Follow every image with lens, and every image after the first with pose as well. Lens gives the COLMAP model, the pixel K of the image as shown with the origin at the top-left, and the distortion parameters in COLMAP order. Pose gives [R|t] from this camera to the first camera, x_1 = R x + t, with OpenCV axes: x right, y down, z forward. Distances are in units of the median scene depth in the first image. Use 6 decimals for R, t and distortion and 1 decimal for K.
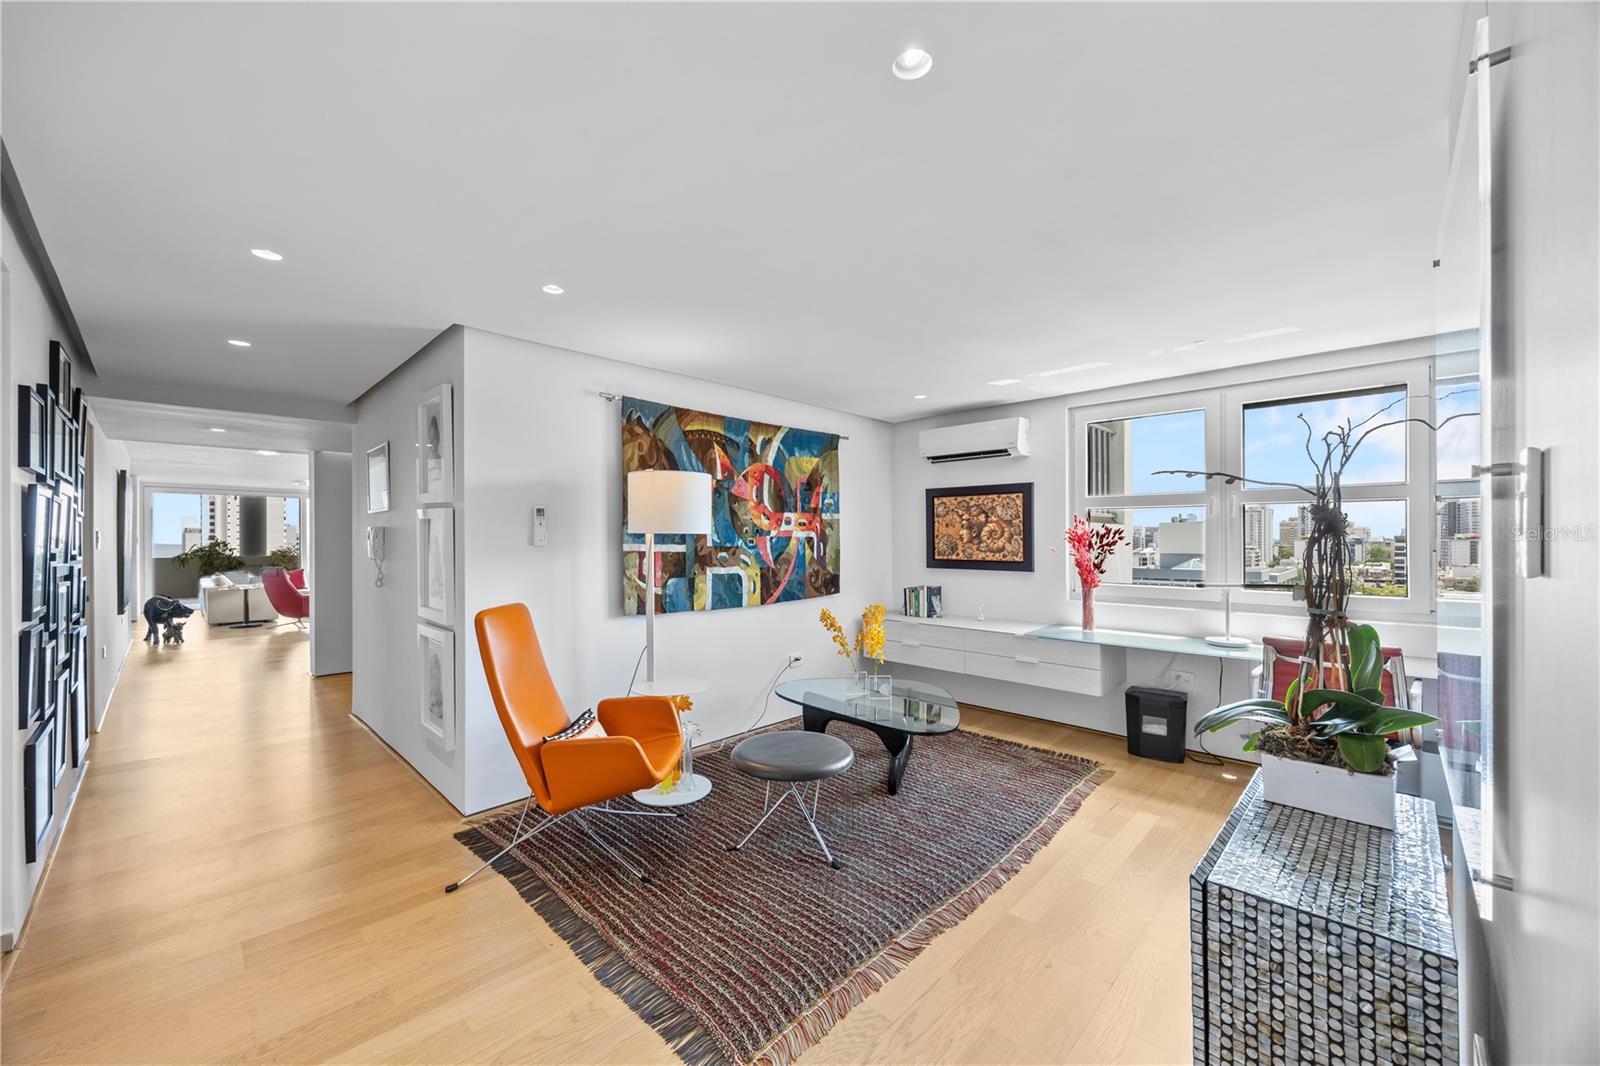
lens RADIAL K [[609.3, 0, 803.6], [0, 609.3, 537.0], [0, 0, 1]] dist [-0.001424, 0.000096]
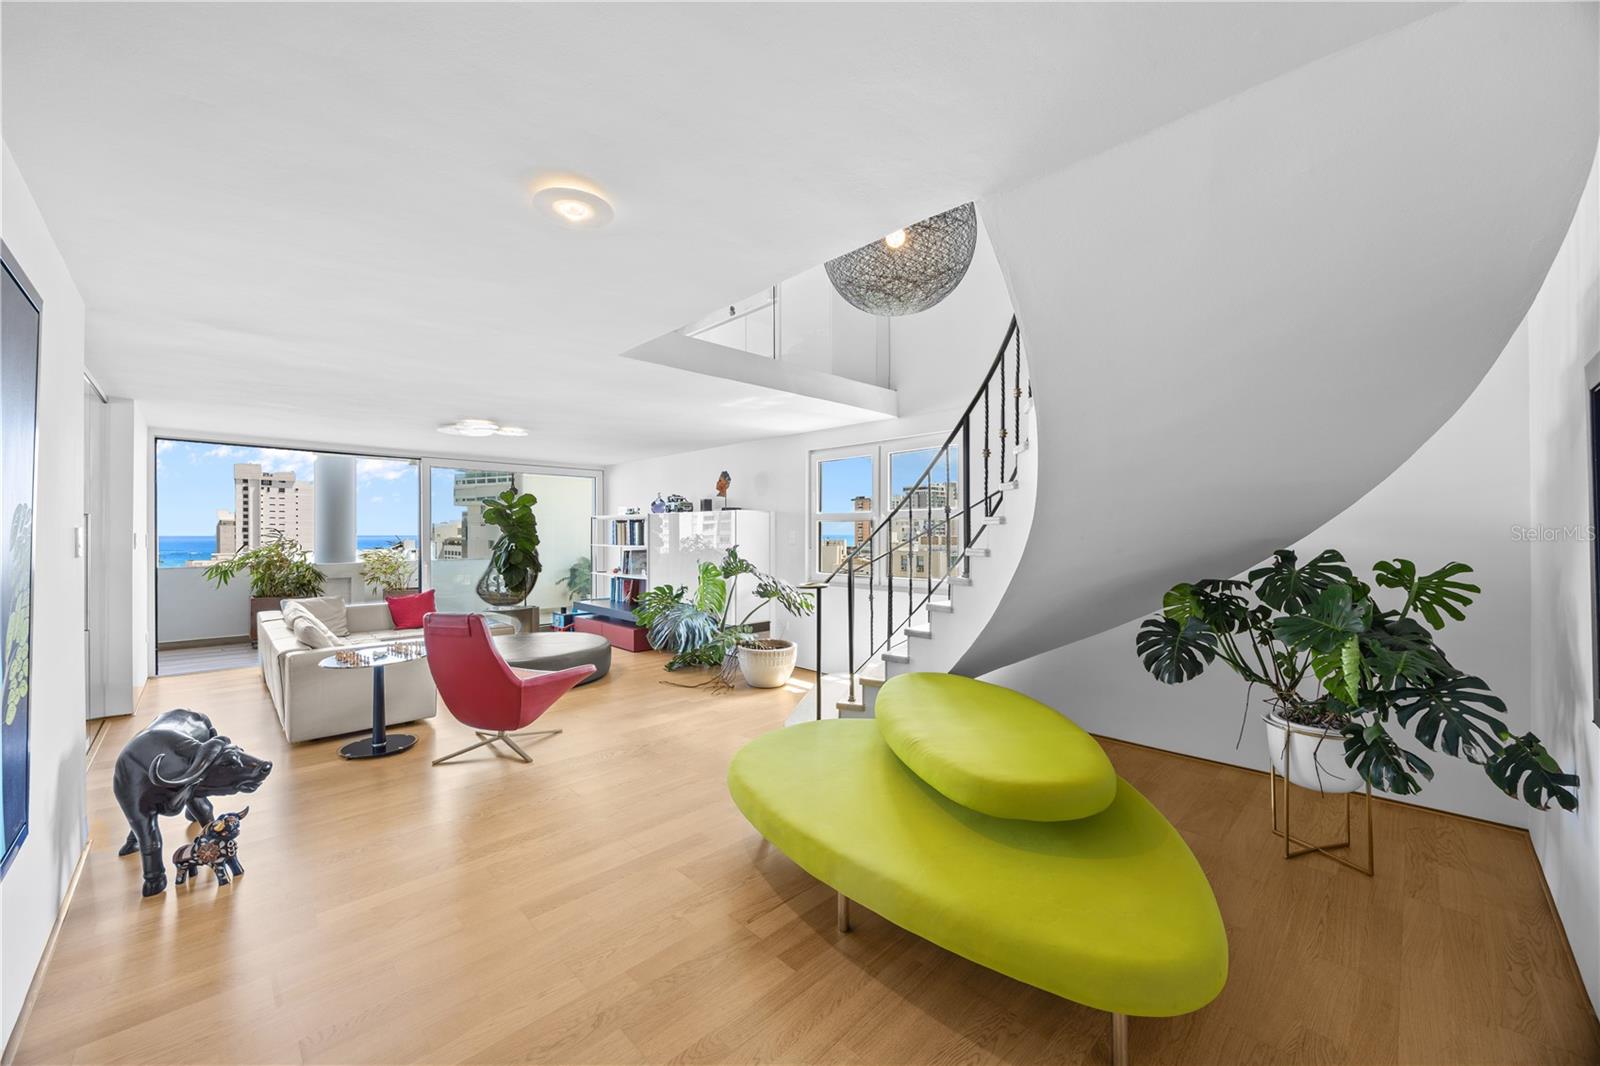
lens RADIAL K [[609.3, 0, 800.0], [0, 609.3, 533.4], [0, 0, 1]] dist [-0.001424, 0.000096]
pose [[0.999506, -0.003602, -0.031213, -0.623748], [0.003926, 0.999939, 0.010321, -0.003045], [0.031174, -0.010439, 0.999459, 0.603656]]
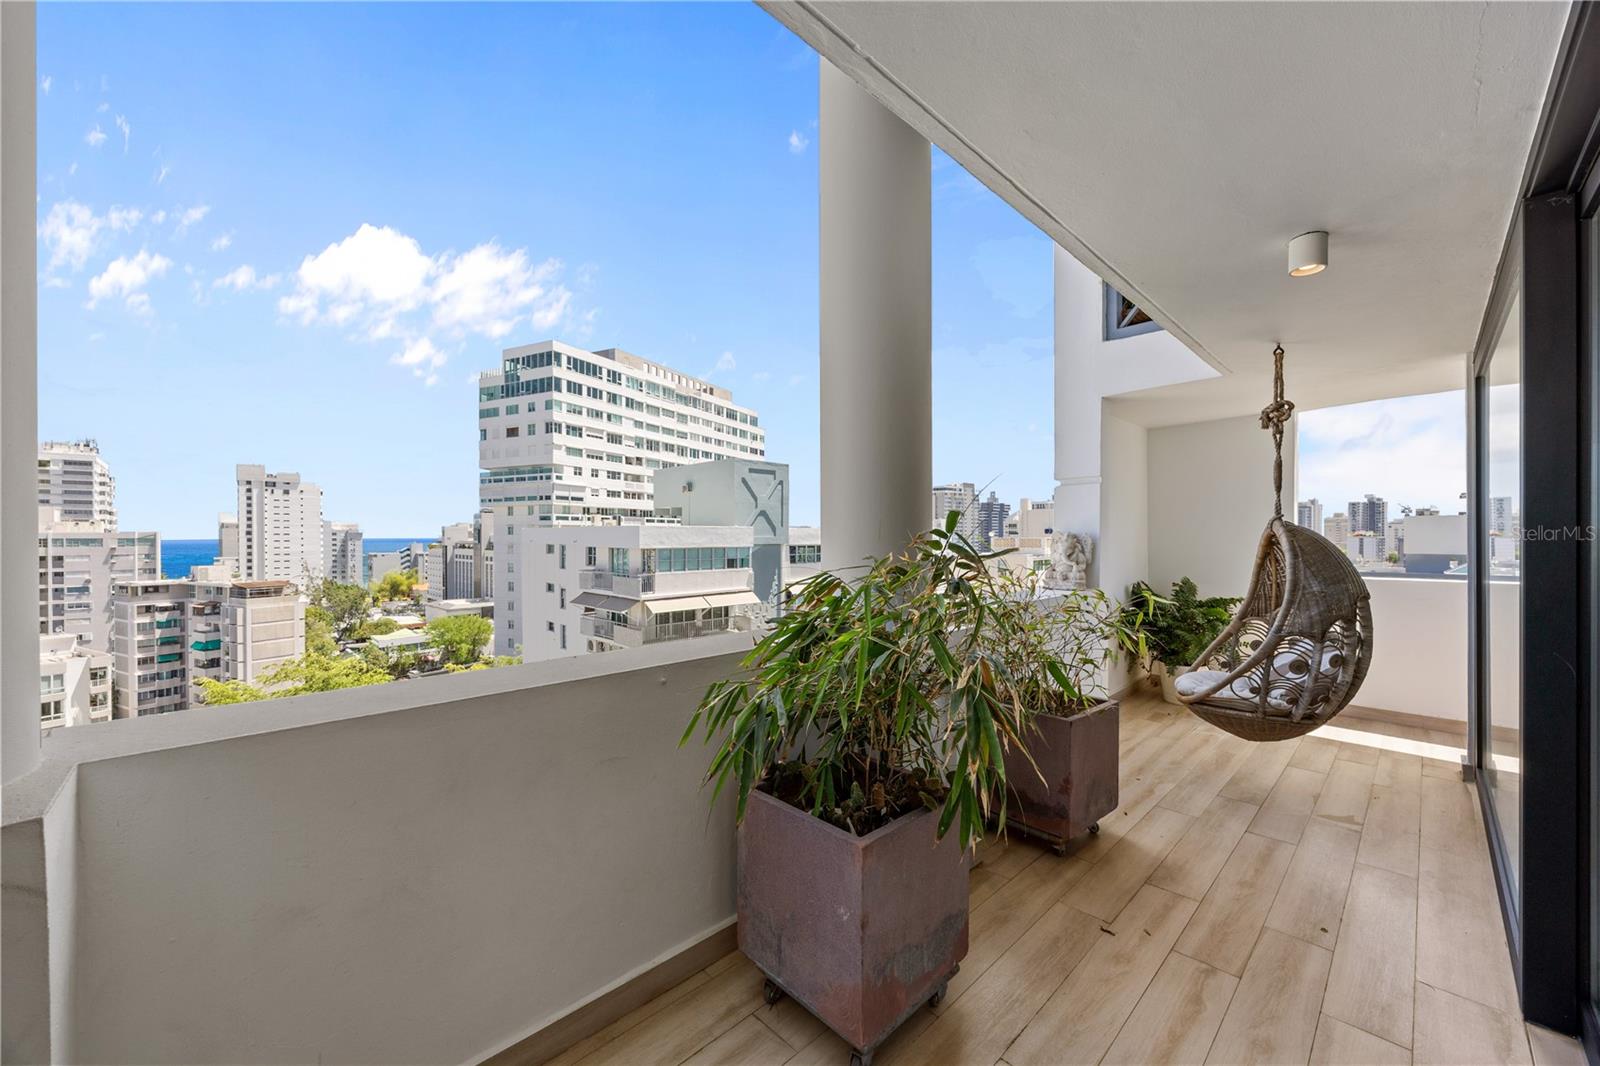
lens RADIAL K [[609.3, 0, 800.9], [0, 609.3, 534.4], [0, 0, 1]] dist [-0.001424, 0.000096]
pose [[0.999415, -0.006270, -0.033622, -1.289914], [0.006624, 0.999924, 0.010404, -0.026260], [0.033554, -0.010621, 0.999380, 1.289880]]
